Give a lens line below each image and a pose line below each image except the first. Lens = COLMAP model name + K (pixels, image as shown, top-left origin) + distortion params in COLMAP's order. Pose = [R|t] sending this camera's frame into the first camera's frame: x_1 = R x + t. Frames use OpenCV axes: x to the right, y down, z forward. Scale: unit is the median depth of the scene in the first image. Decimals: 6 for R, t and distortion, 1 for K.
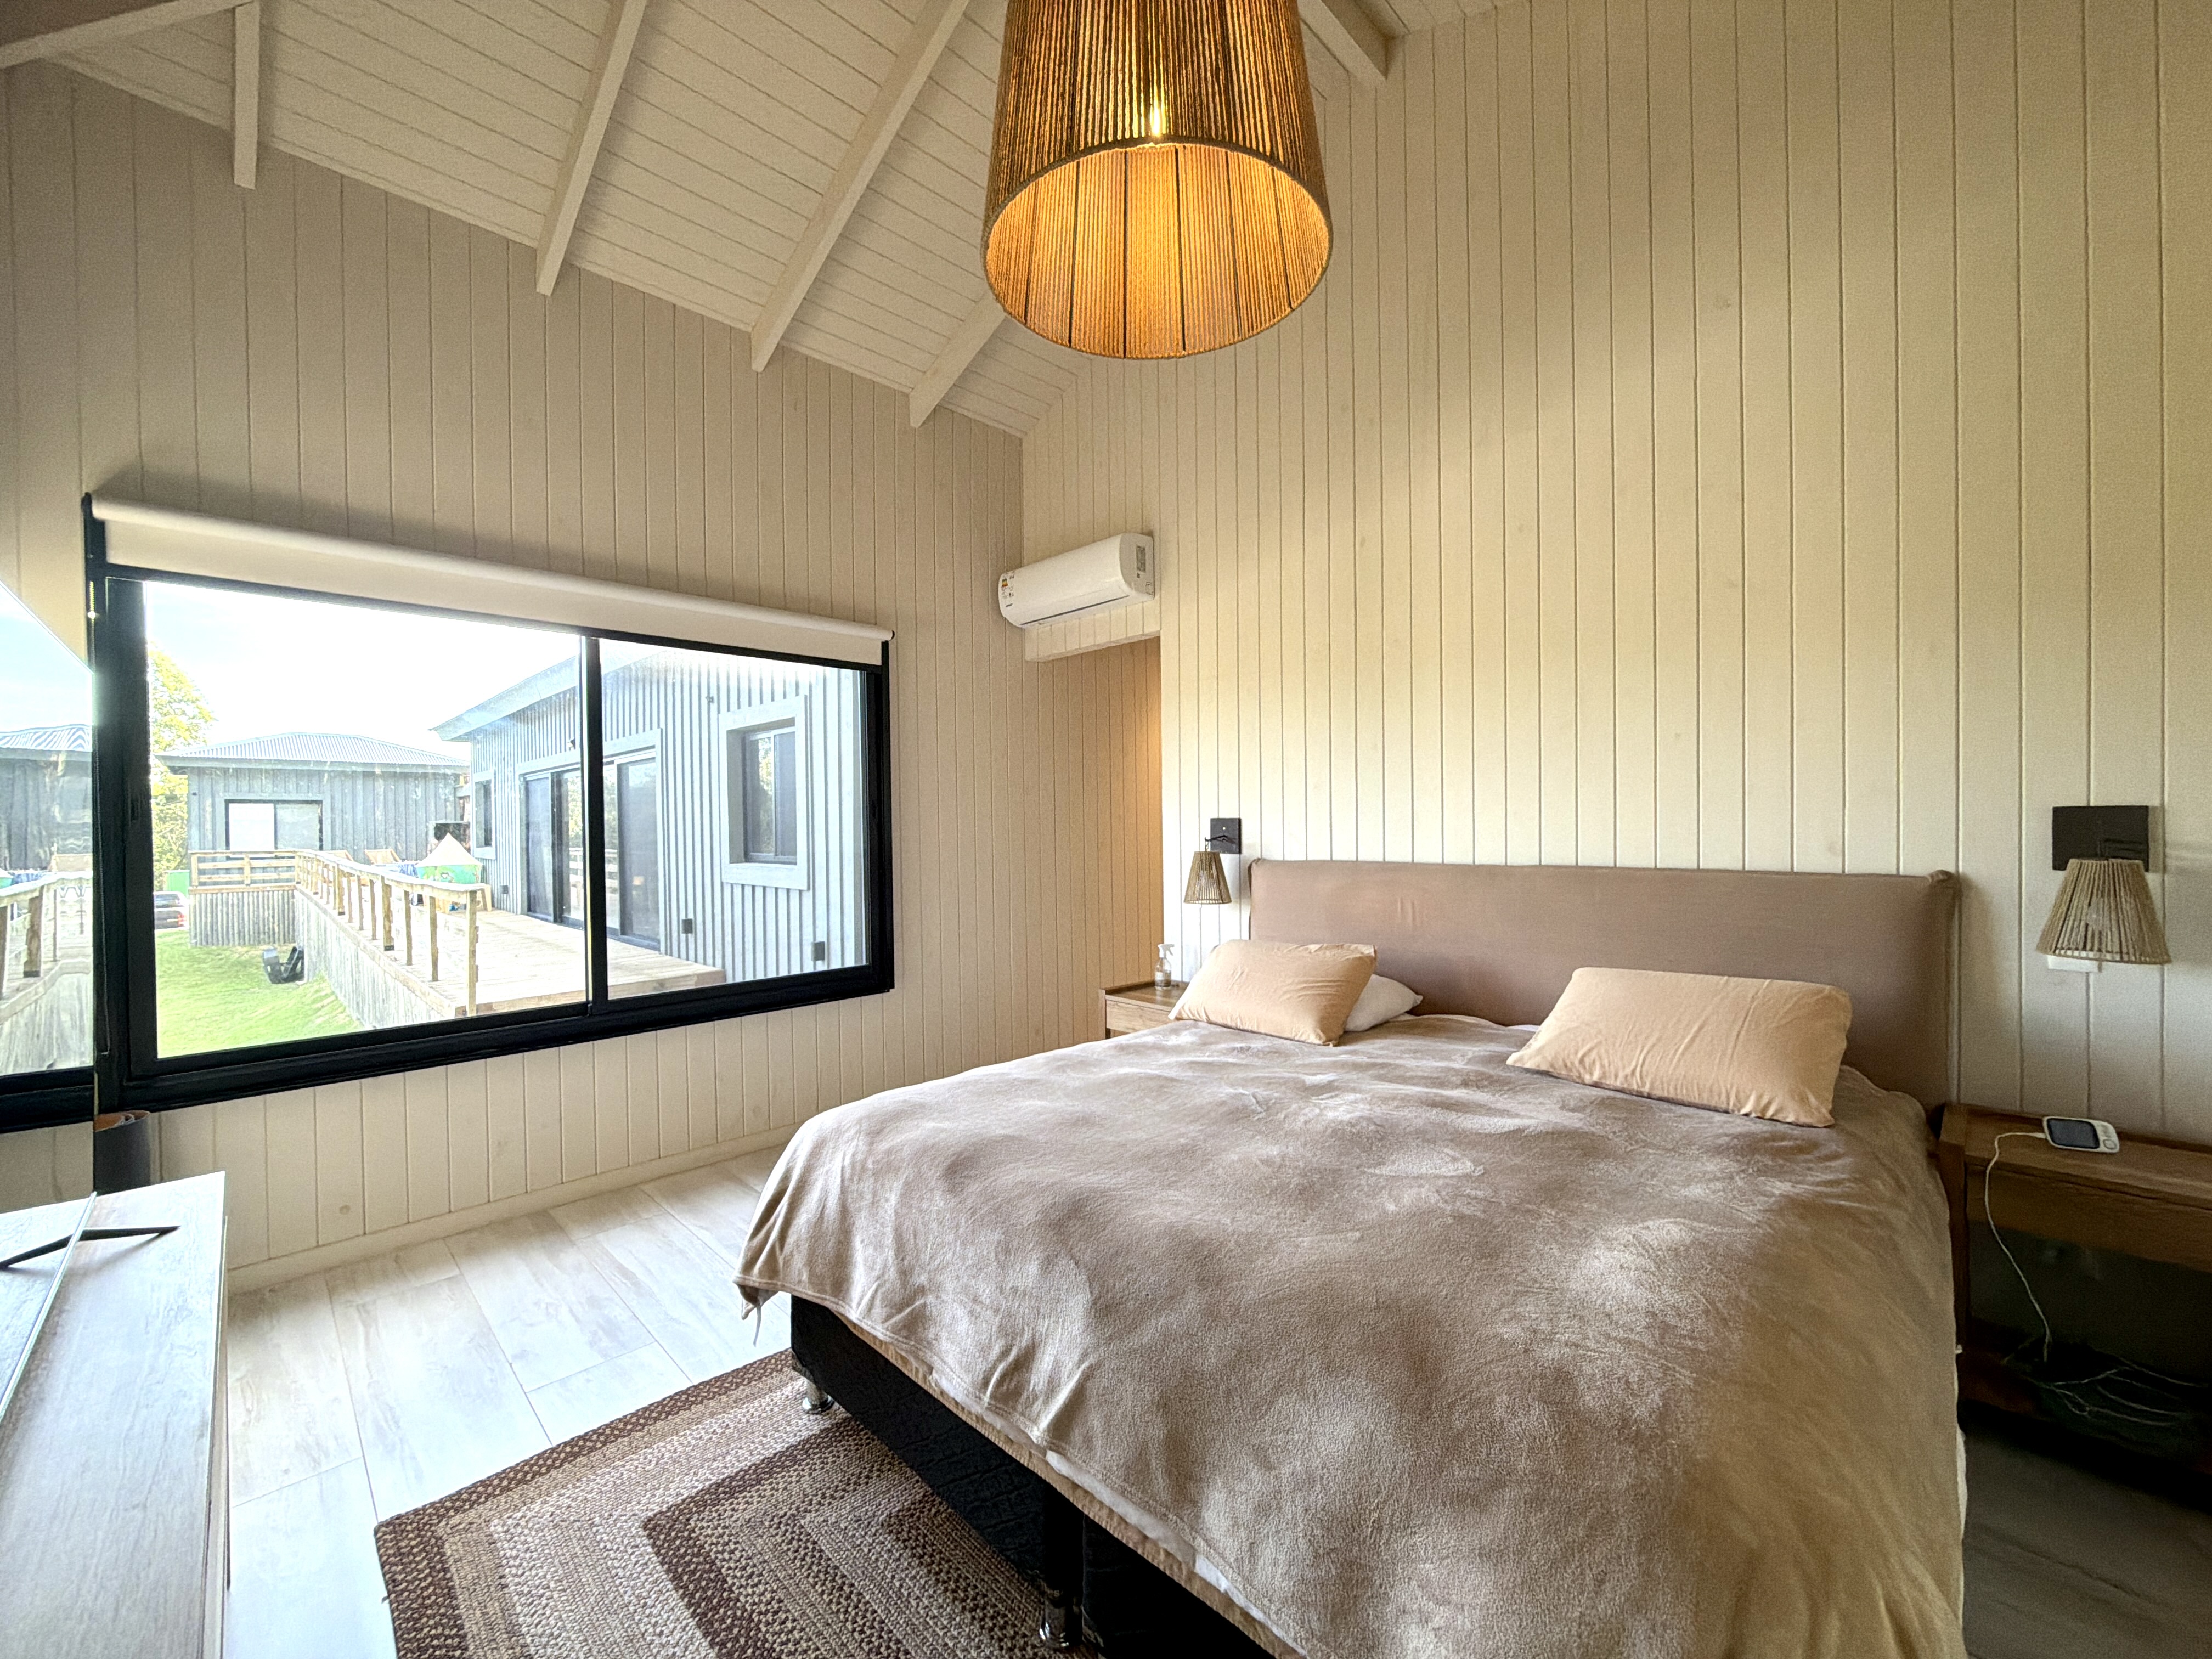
lens RADIAL K [[879.6, 0, 1106.0], [0, 879.6, 829.5], [0, 0, 1]] dist [0.002154, 0.000159]
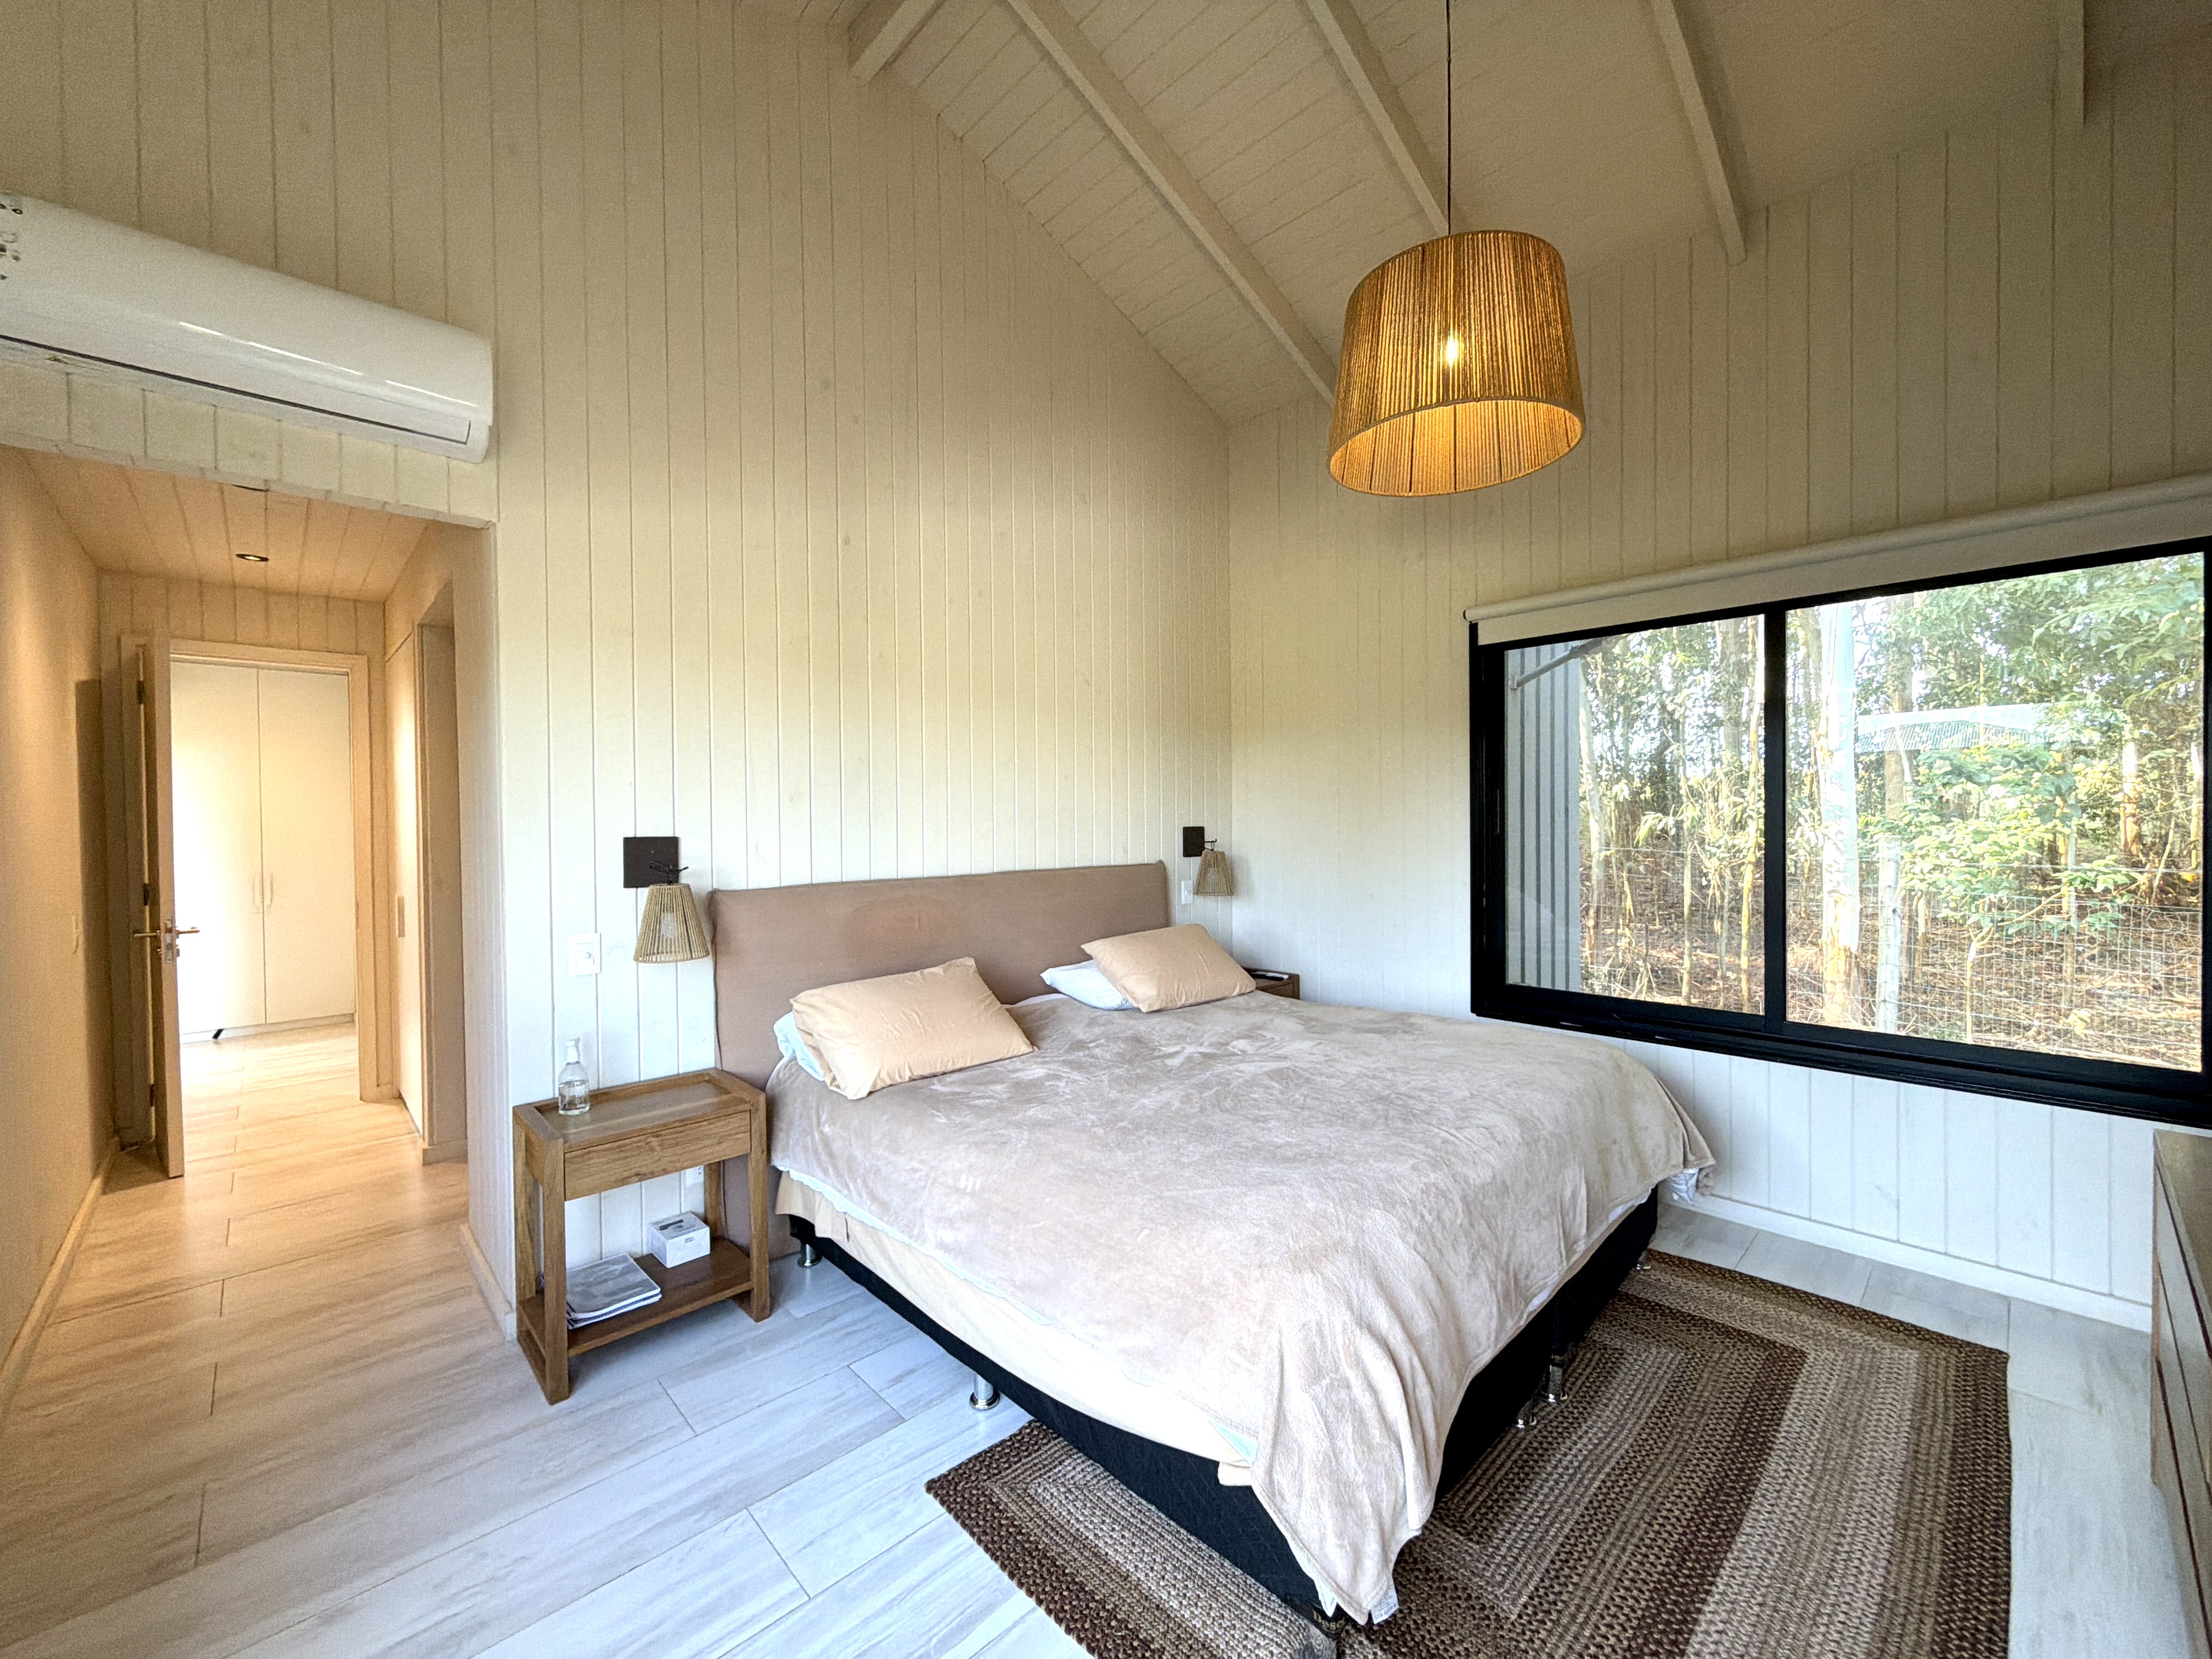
lens RADIAL K [[879.6, 0, 1106.0], [0, 879.6, 829.5], [0, 0, 1]] dist [0.002154, 0.000159]
pose [[0.023468, -0.003485, 0.999719, -0.600040], [0.016349, 0.999862, 0.003102, -0.015464], [-0.999591, 0.016272, 0.023522, 0.660519]]
